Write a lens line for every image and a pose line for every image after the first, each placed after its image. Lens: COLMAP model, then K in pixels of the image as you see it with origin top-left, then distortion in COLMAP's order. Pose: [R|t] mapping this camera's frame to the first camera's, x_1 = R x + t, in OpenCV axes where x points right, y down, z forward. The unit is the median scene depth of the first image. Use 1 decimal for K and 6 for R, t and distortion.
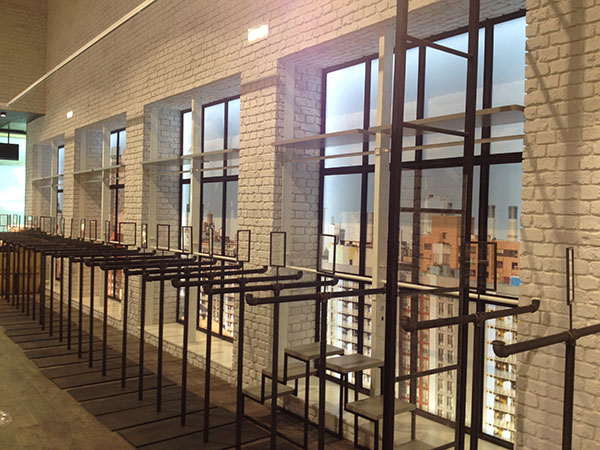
lens RADIAL K [[575.2, 0, 300.0], [0, 575.2, 225.0], [0, 0, 1]] dist [0.087226, -0.002423]
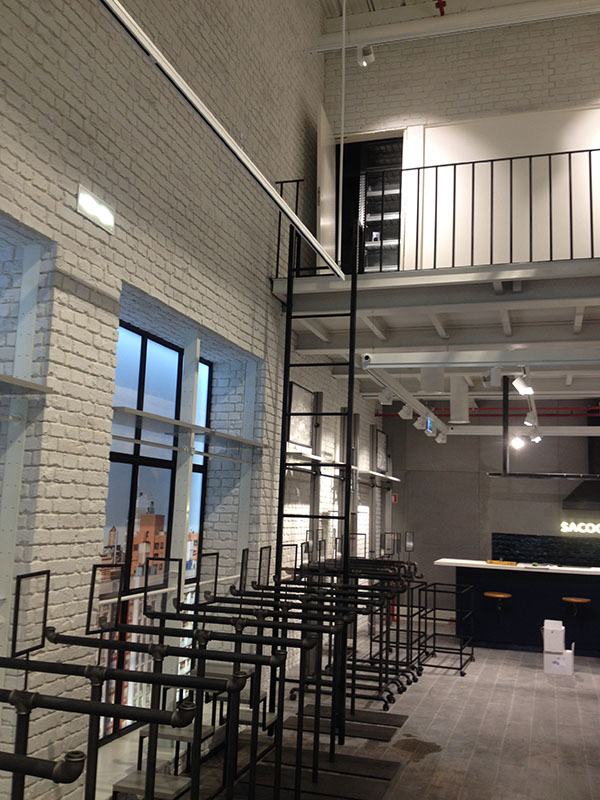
lens RADIAL K [[766.9, 0, 300.0], [0, 766.9, 400.0], [0, 0, 1]] dist [0.087226, -0.002423]
pose [[-0.579478, 0.072606, 0.811747, -0.917096], [-0.033079, 0.993108, -0.112441, -0.065076], [-0.814317, -0.092009, -0.573082, 1.423717]]
